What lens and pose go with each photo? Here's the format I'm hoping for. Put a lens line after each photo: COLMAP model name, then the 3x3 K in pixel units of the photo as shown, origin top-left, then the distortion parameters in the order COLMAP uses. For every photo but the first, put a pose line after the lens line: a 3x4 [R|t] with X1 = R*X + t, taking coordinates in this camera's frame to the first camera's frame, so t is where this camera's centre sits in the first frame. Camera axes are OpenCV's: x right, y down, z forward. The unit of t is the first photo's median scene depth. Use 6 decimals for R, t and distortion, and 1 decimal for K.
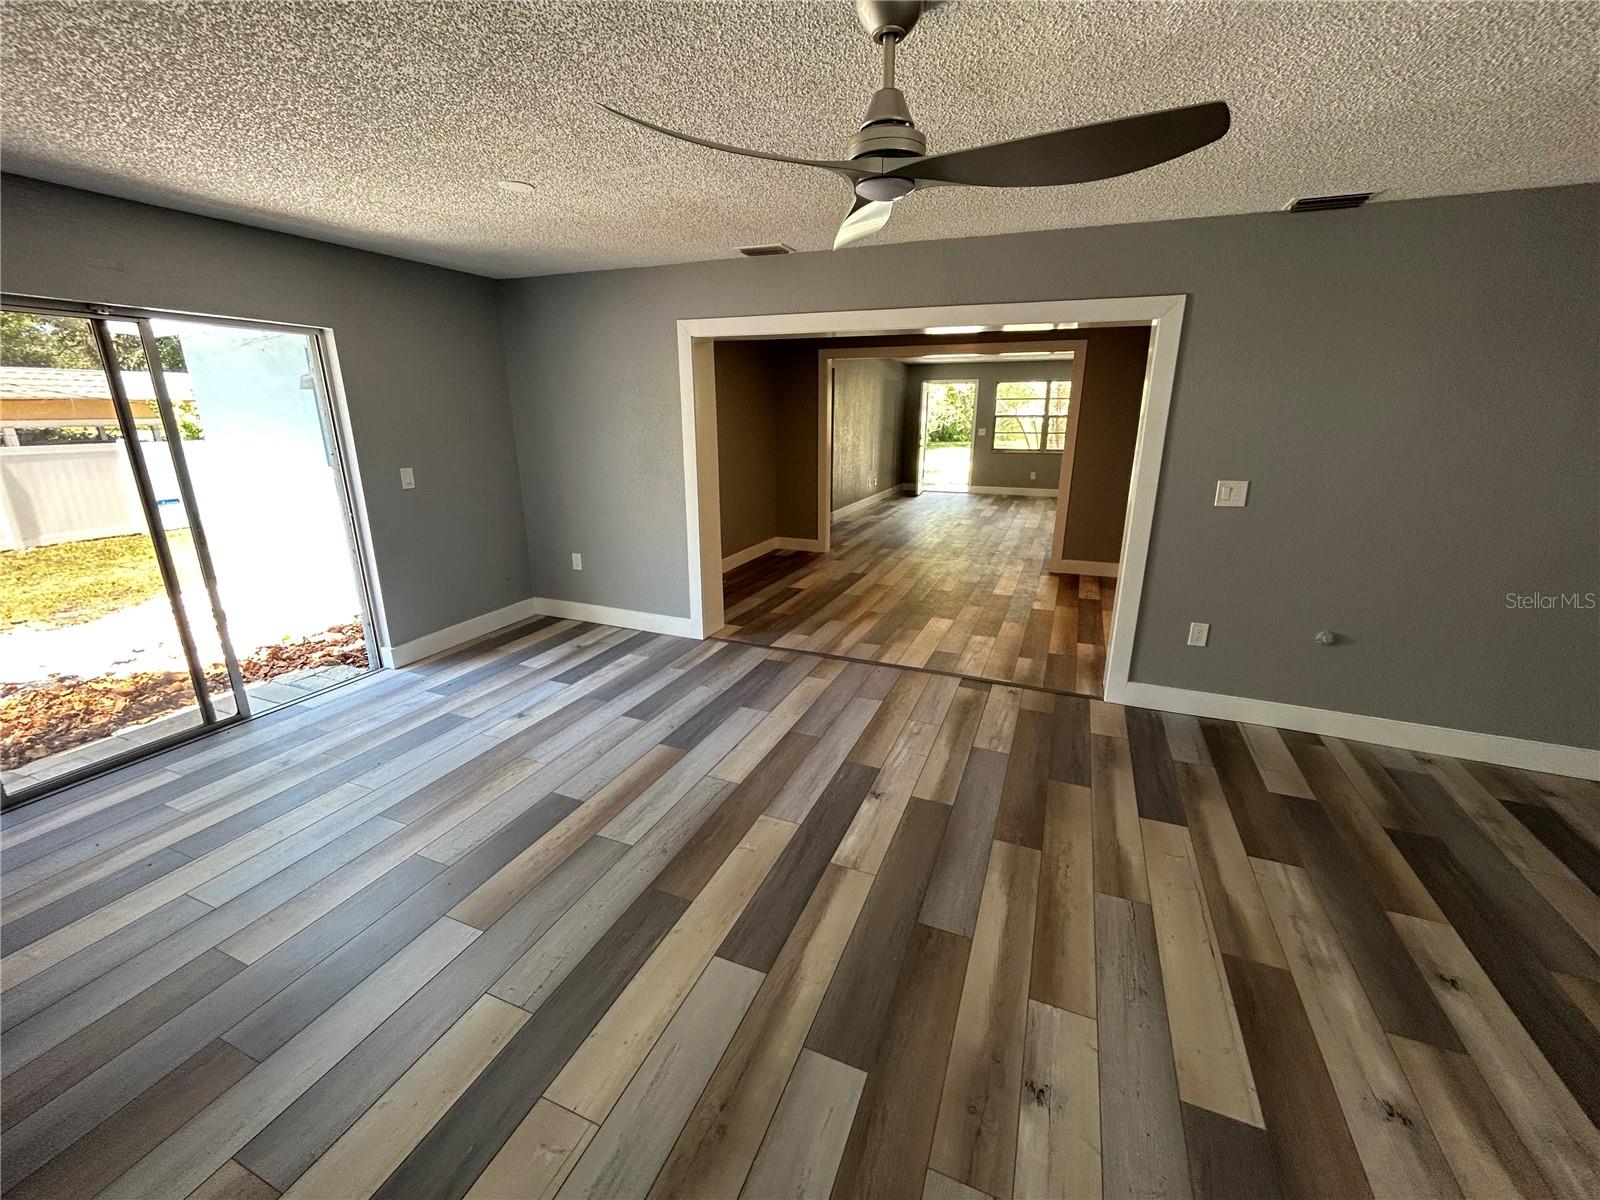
lens RADIAL K [[648.8, 0, 797.3], [0, 648.8, 601.4], [0, 0, 1]] dist [-0.001540, -0.000481]
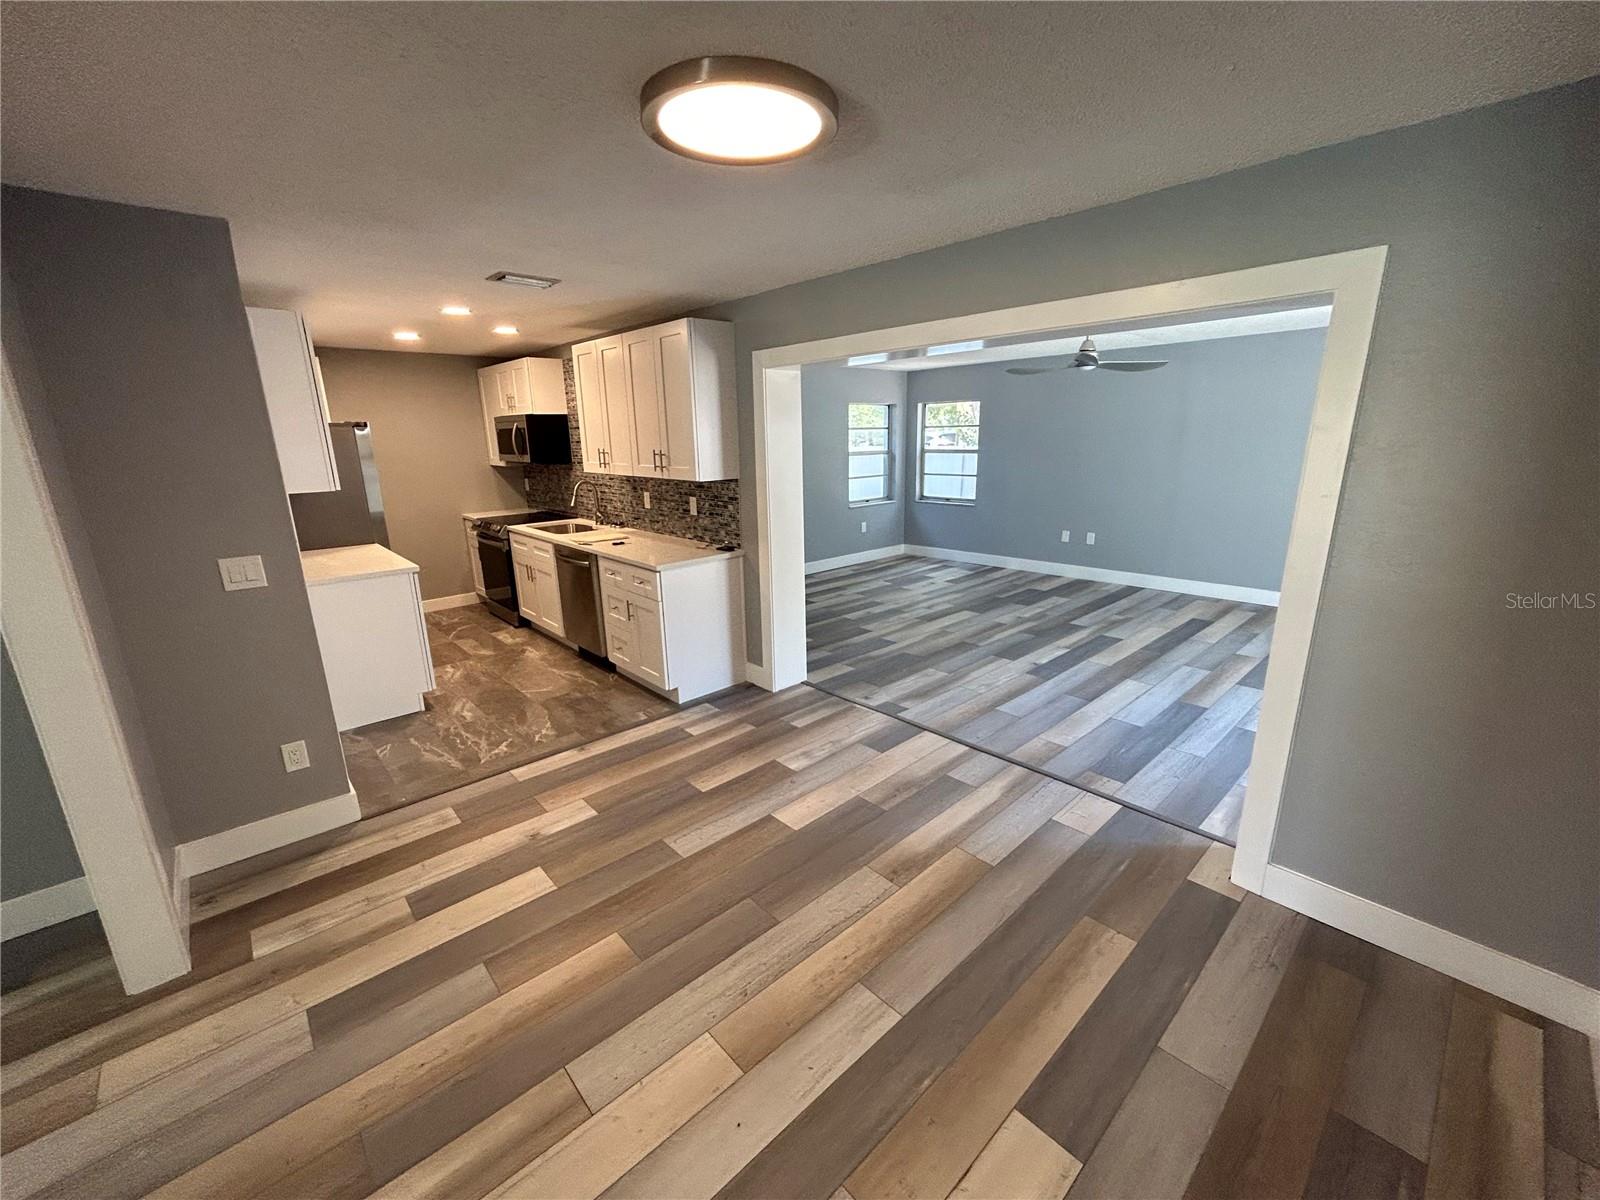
lens RADIAL K [[648.8, 0, 798.6], [0, 648.8, 598.2], [0, 0, 1]] dist [-0.001540, -0.000481]
pose [[-0.908357, -0.088300, 0.408767, 0.005183], [0.135716, 0.862309, 0.487858, -0.578321], [-0.395561, 0.498625, -0.771300, 1.886729]]
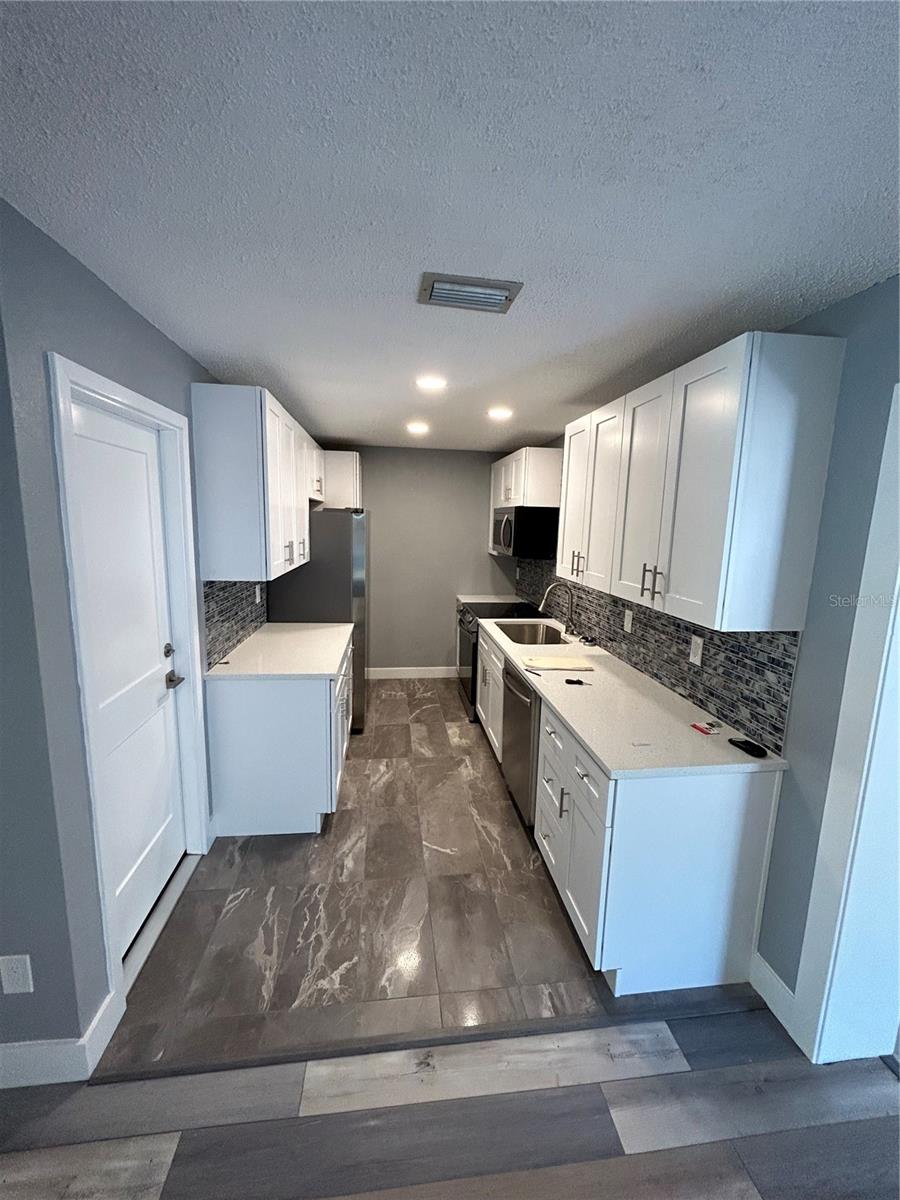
lens RADIAL K [[486.6, 0, 453.6], [0, 486.6, 601.1], [0, 0, 1]] dist [-0.001540, -0.000481]
pose [[-0.502882, -0.155165, 0.850314, 0.366447], [0.216876, 0.929634, 0.297901, -0.450118], [-0.836705, 0.334222, -0.433844, 1.403926]]
